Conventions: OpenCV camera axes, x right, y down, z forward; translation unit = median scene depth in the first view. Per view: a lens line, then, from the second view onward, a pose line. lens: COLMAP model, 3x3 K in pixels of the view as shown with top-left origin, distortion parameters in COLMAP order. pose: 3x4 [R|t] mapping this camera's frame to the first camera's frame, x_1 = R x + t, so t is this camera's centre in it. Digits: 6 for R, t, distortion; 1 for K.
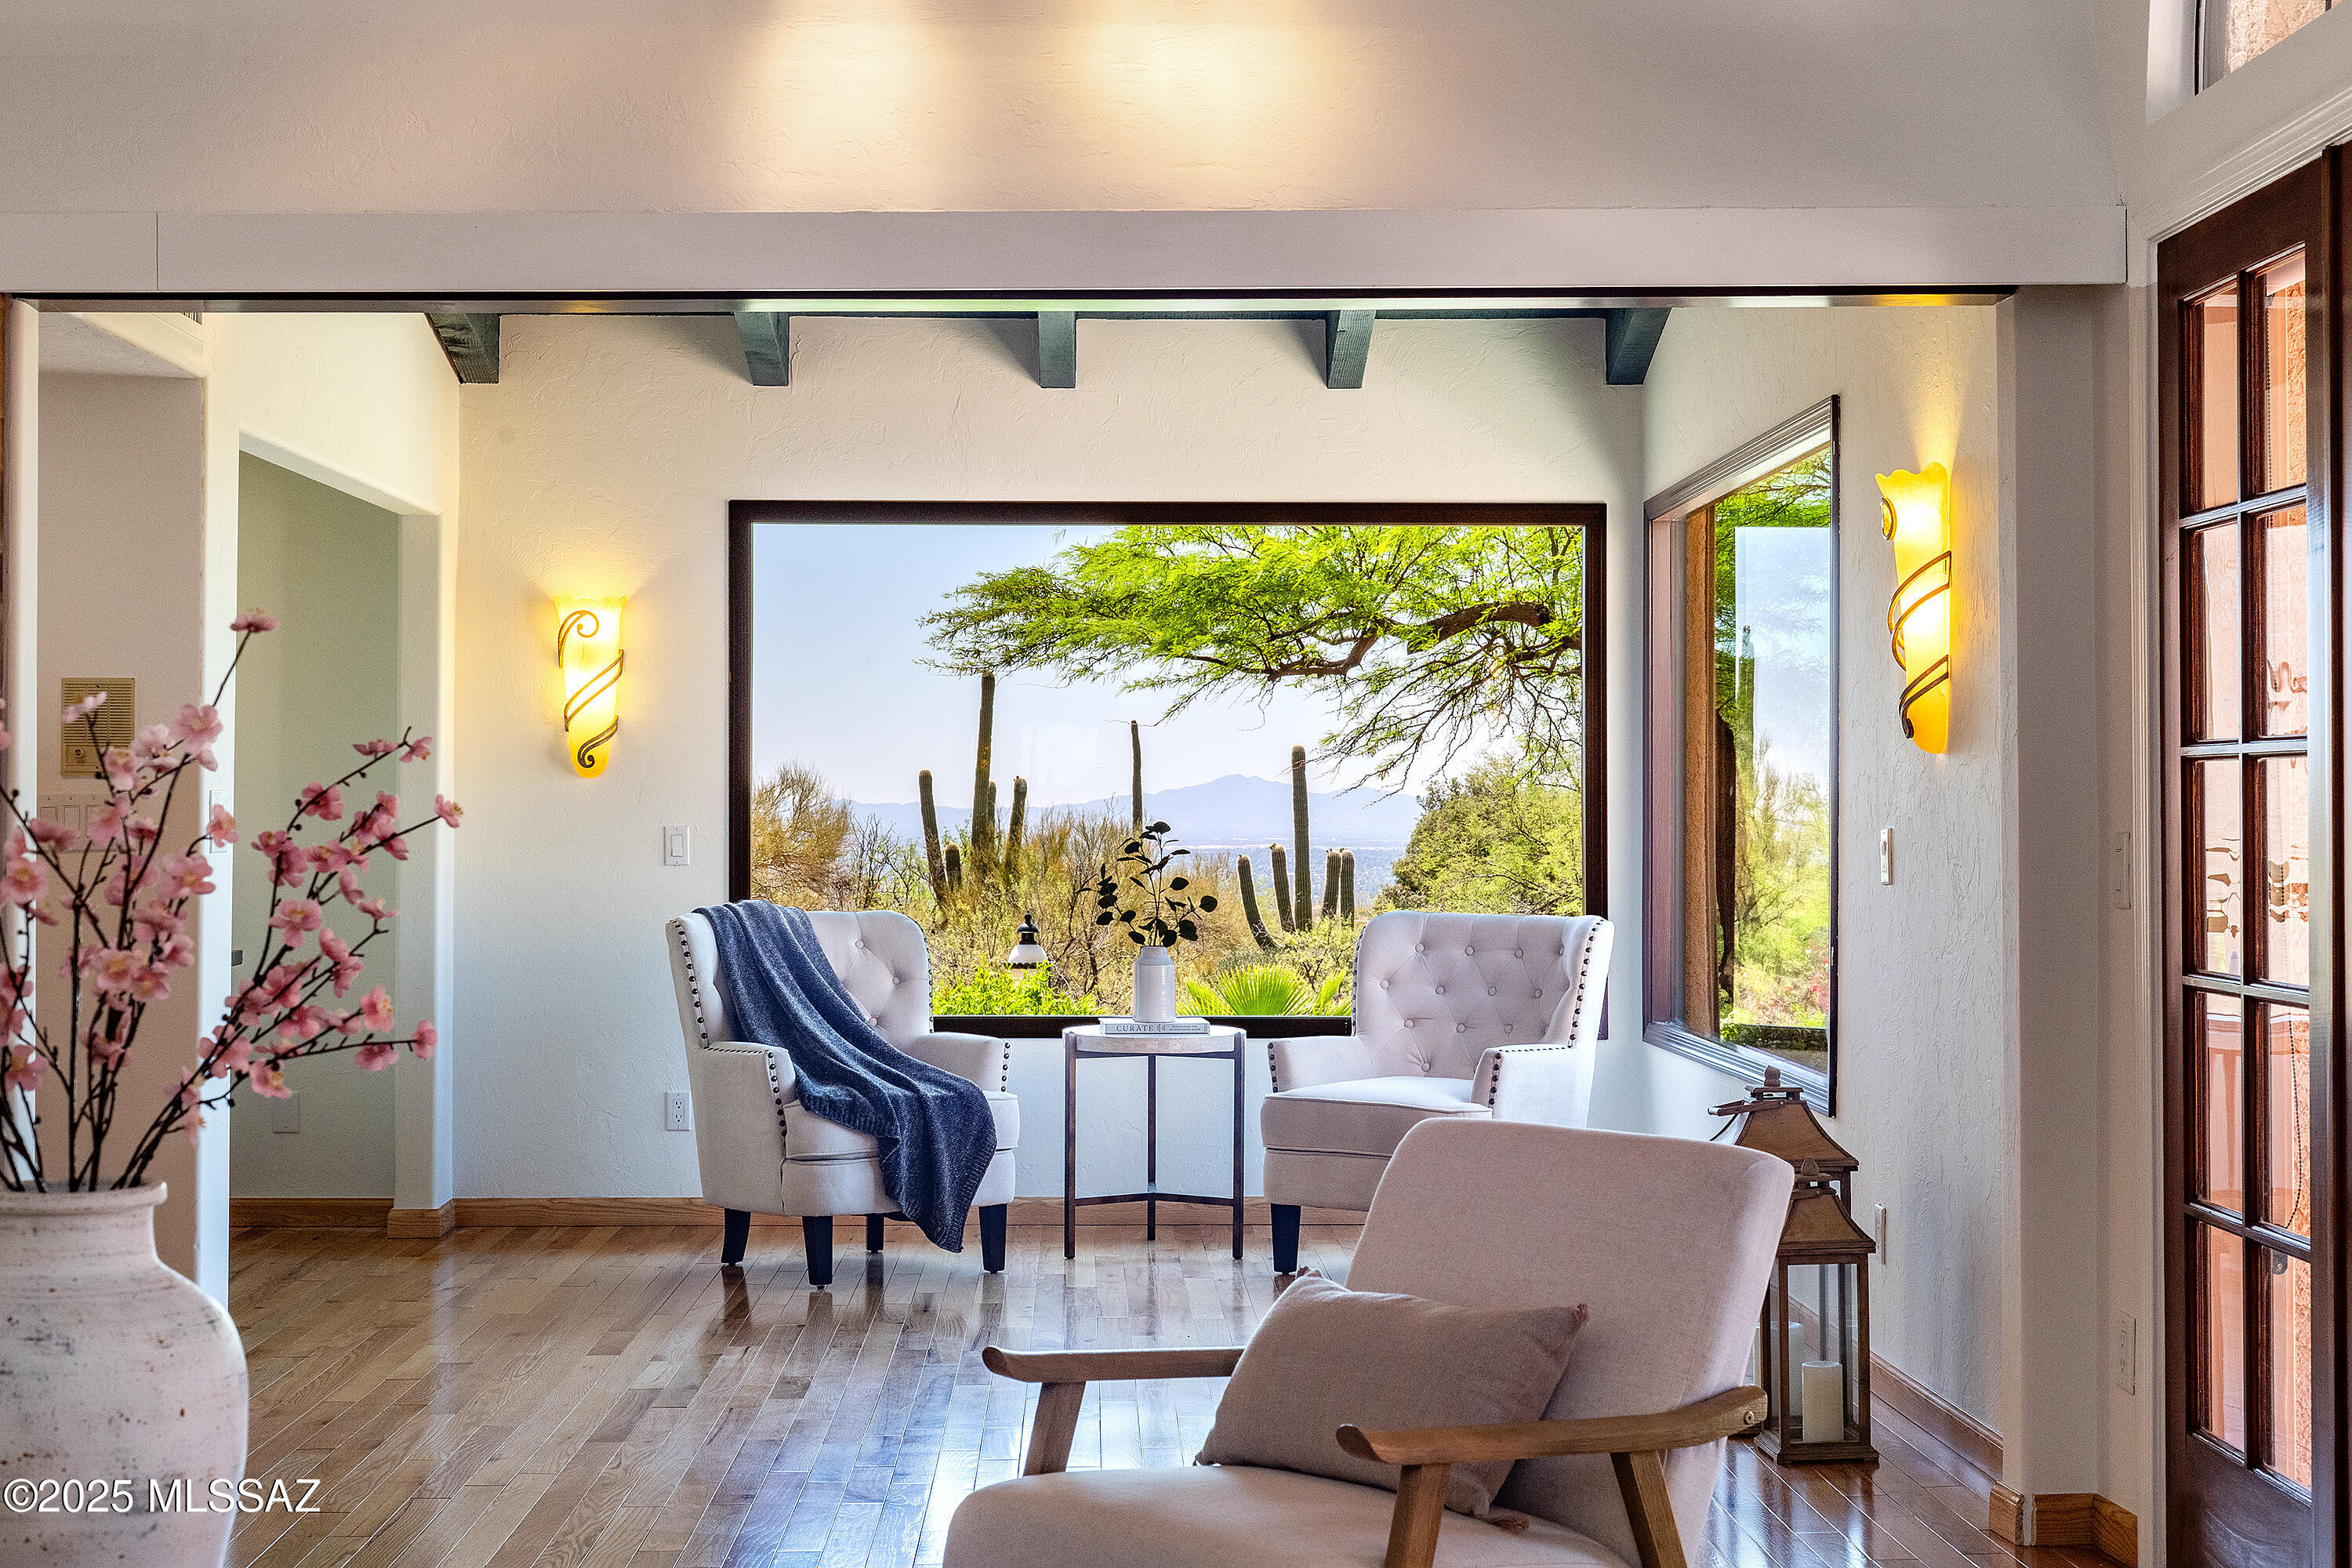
lens RADIAL K [[3384.7, 0, 1173.9], [0, 3384.7, 778.3], [0, 0, 1]] dist [-0.018246, 0.000000]
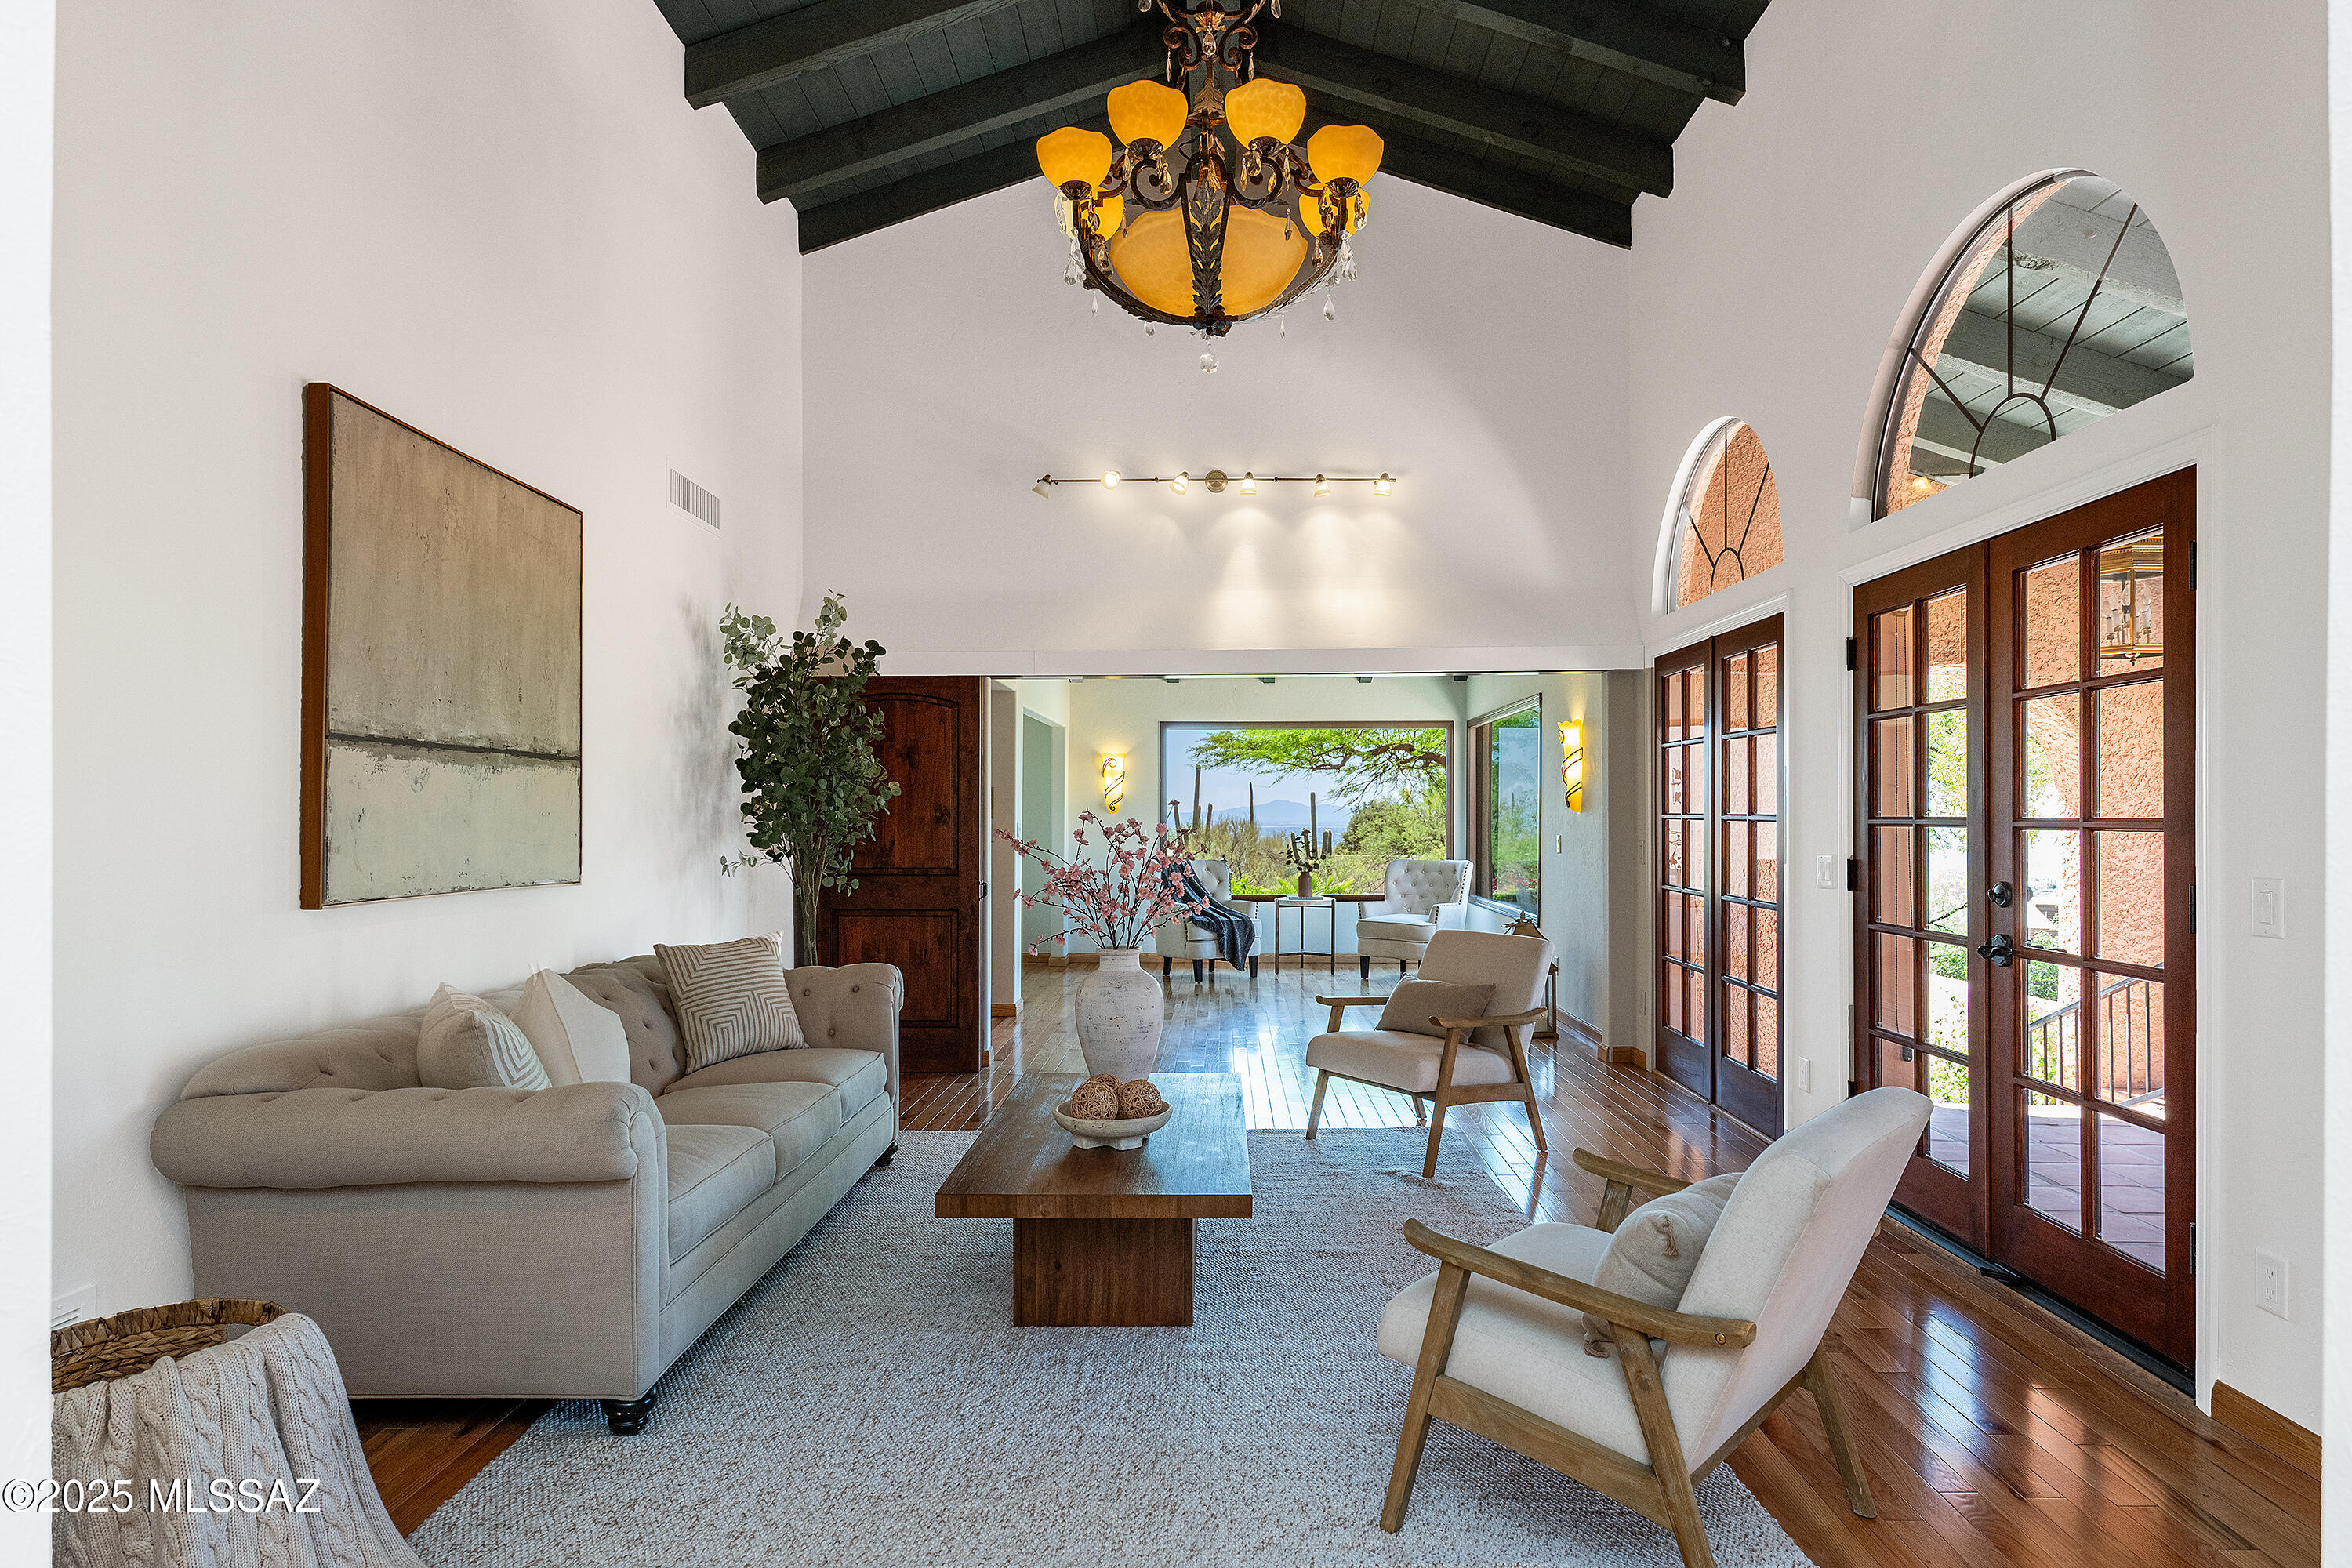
lens RADIAL K [[1260.3, 0, 1208.0], [0, 1260.3, 817.2], [0, 0, 1]] dist [0.002431, 0.000793]
pose [[0.999408, -0.000808, -0.034382, -0.054993], [0.001301, 0.999896, 0.014338, -0.014426], [0.034367, -0.014374, 0.999306, -0.128467]]
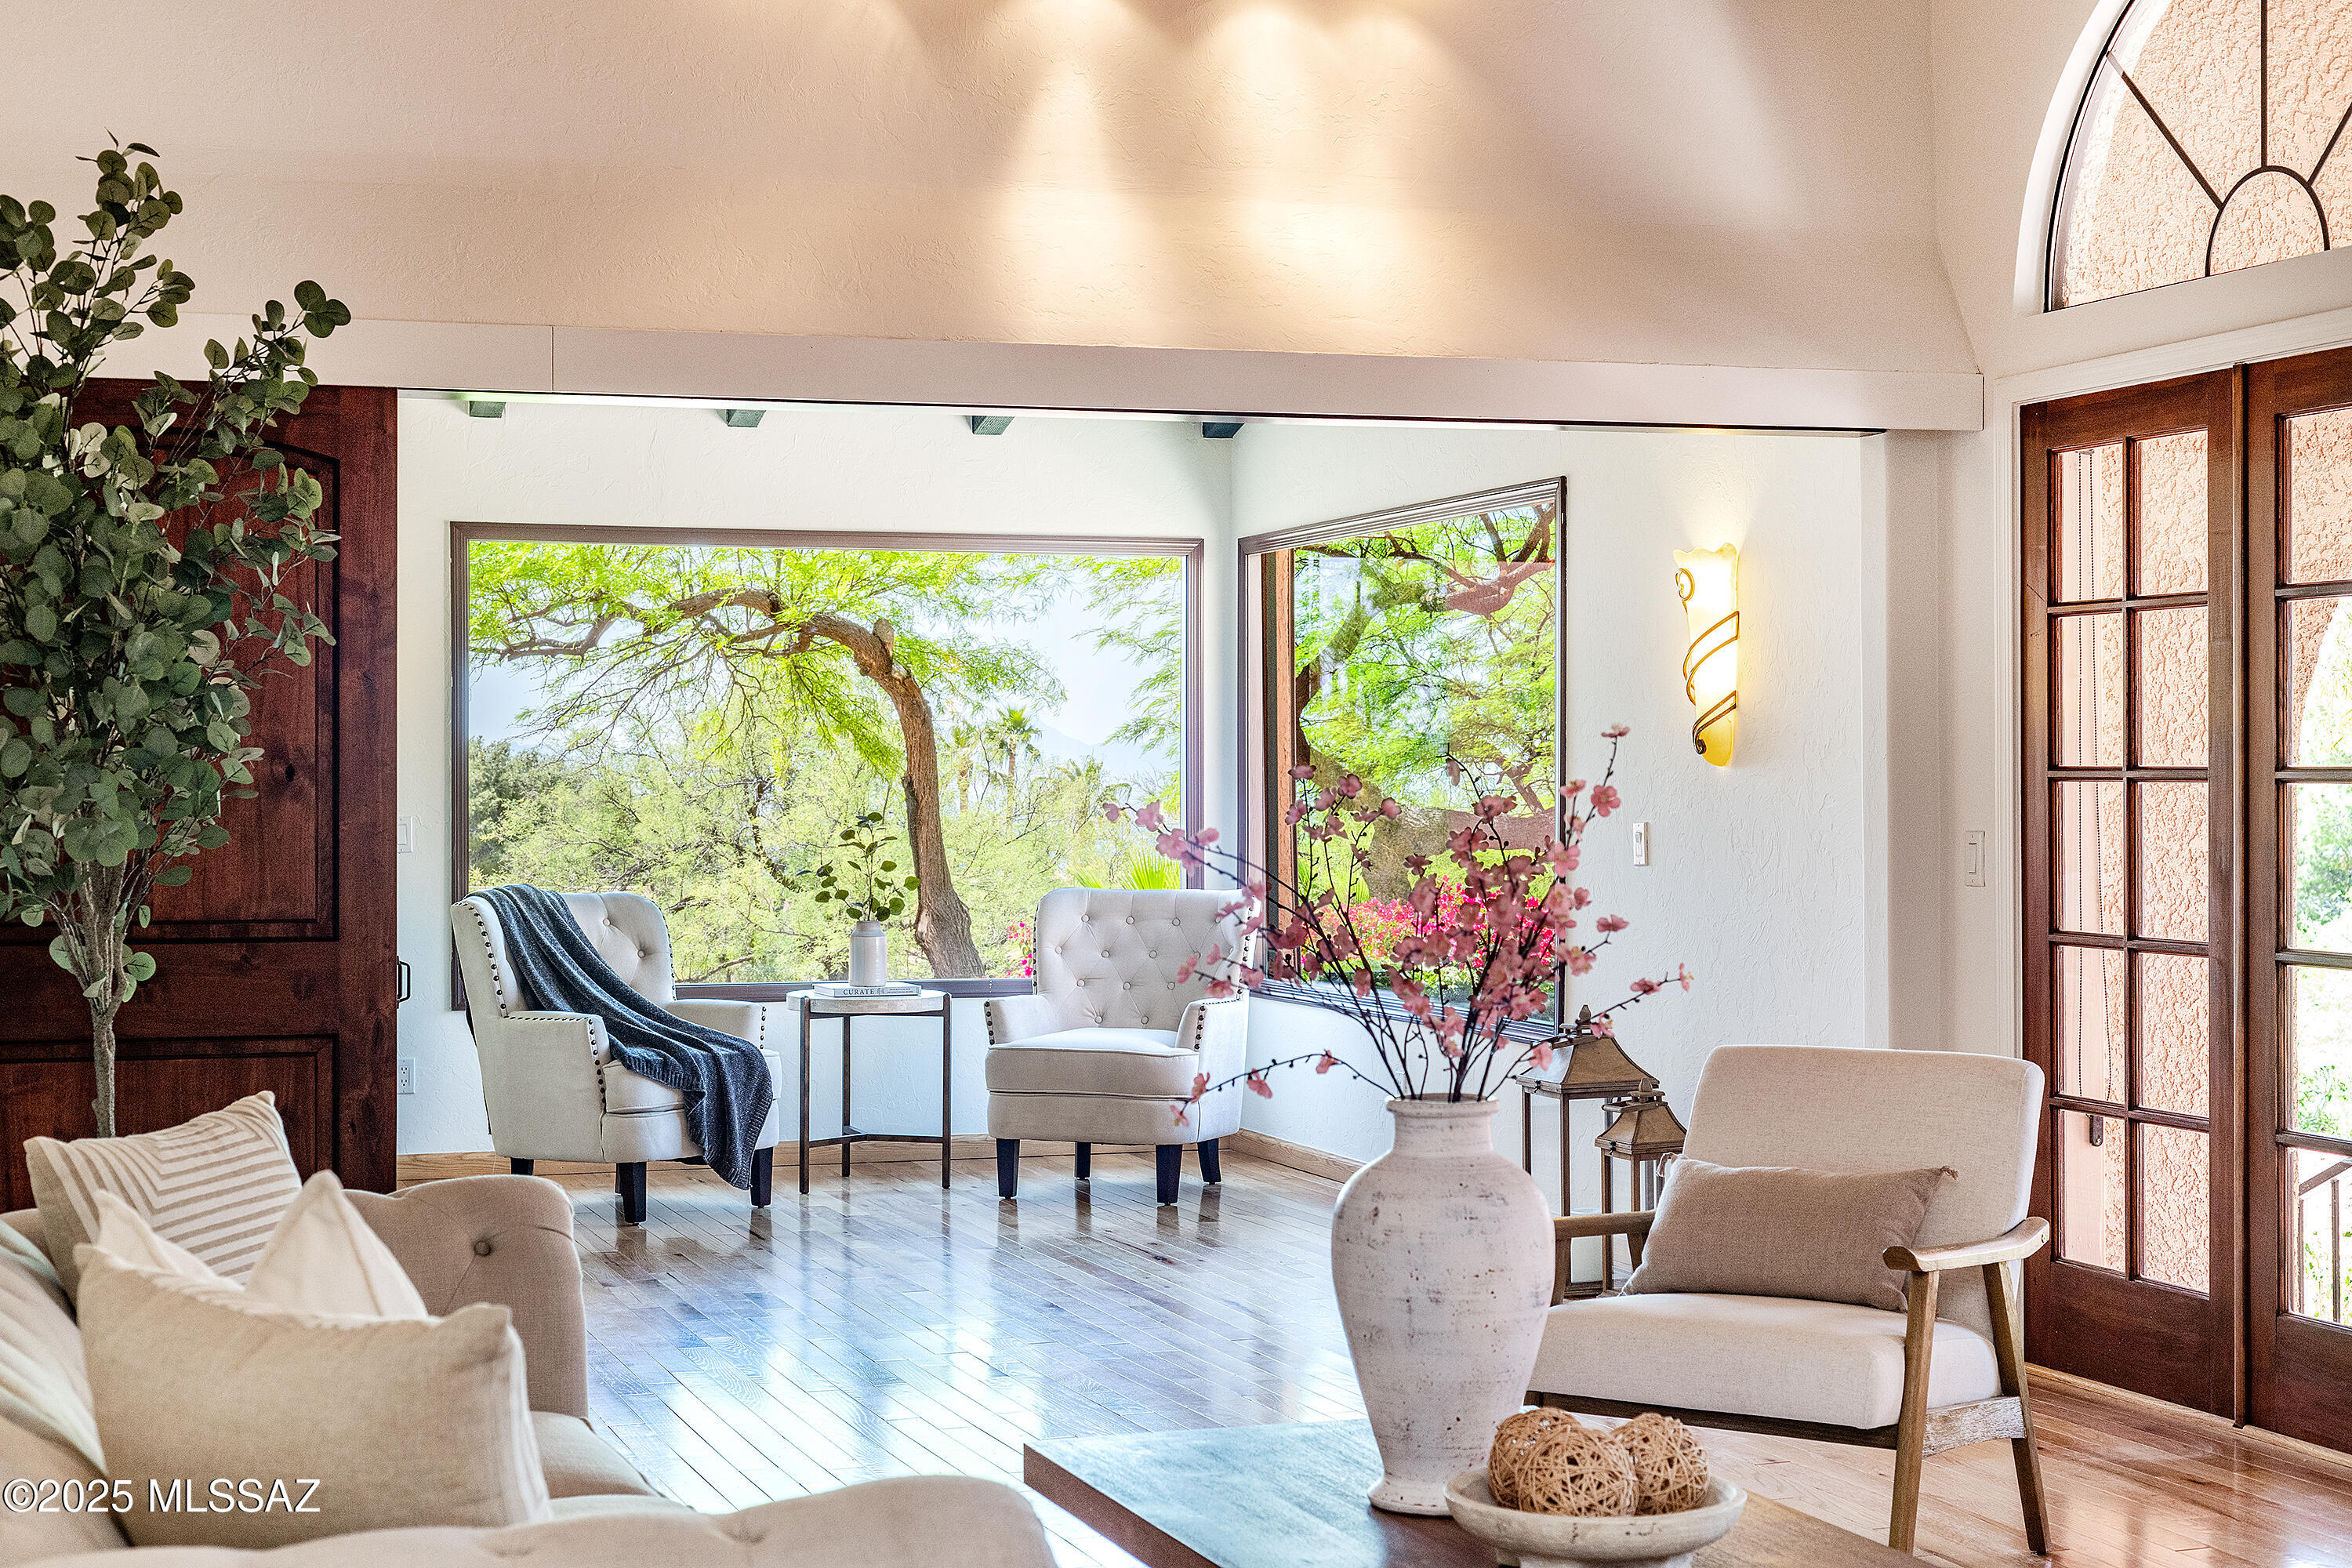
lens RADIAL K [[3384.7, 0, 1092.9], [0, 3384.7, 797.1], [0, 0, 1]] dist [-0.018246, 0.000000]
pose [[0.954103, -0.003010, 0.299465, -0.288242], [-0.002184, 0.999853, 0.017008, -0.012490], [-0.299472, -0.016881, 0.953956, -0.123765]]
